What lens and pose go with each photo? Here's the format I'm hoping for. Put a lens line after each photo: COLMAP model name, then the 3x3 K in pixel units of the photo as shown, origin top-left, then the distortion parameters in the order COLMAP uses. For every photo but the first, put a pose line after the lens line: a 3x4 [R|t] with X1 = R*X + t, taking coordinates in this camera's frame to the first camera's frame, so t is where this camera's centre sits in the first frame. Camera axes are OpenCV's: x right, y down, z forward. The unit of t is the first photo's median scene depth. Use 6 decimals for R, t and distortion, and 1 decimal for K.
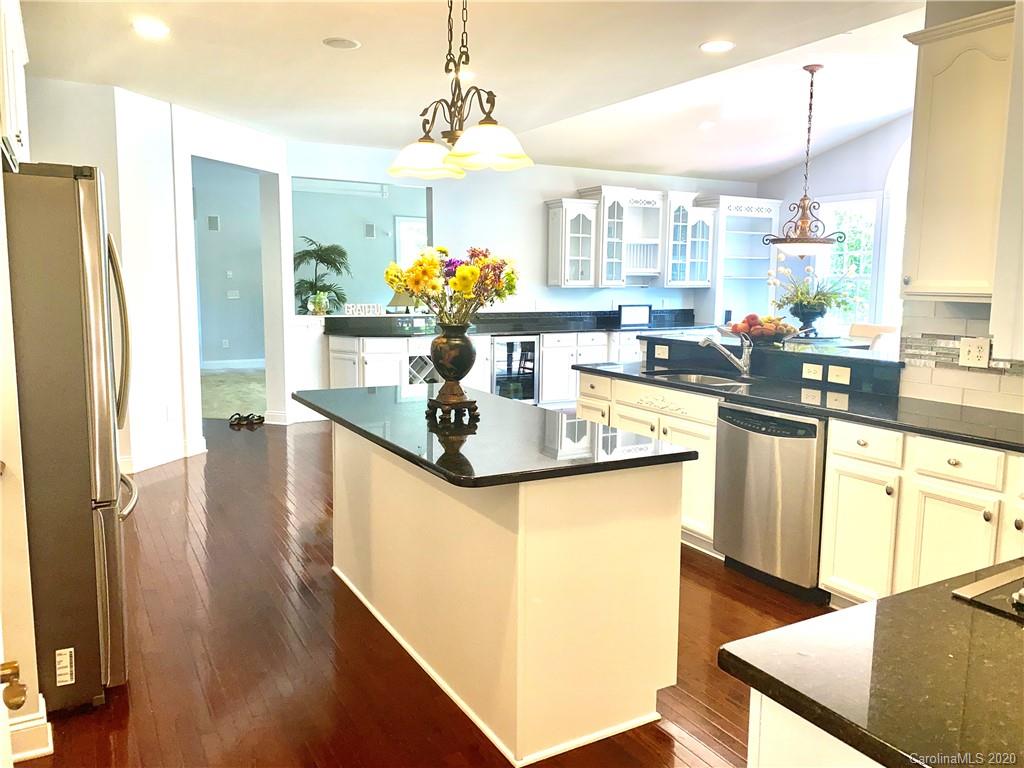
lens RADIAL K [[790.2, 0, 508.2], [0, 790.2, 382.5], [0, 0, 1]] dist [-0.010952, 0.014203]
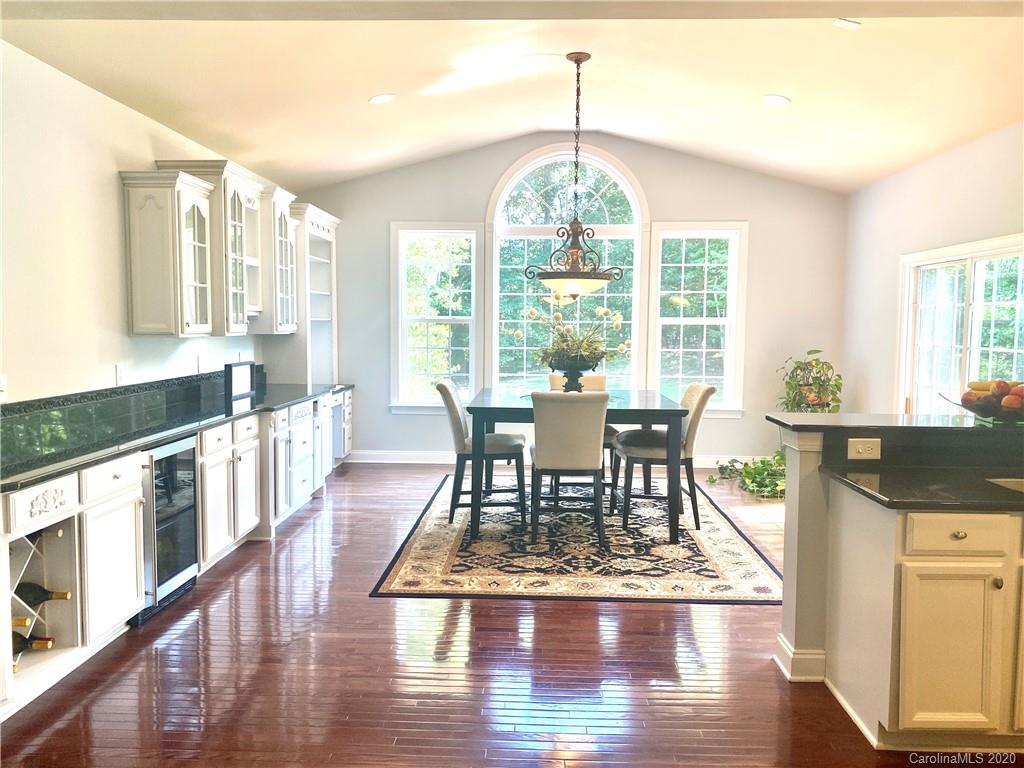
lens RADIAL K [[790.2, 0, 509.9], [0, 790.2, 386.8], [0, 0, 1]] dist [-0.010952, 0.014203]
pose [[0.539651, -0.063473, 0.839492, -0.257321], [0.099055, 0.995015, 0.011556, -0.068014], [-0.836041, 0.076920, 0.543249, 0.507992]]
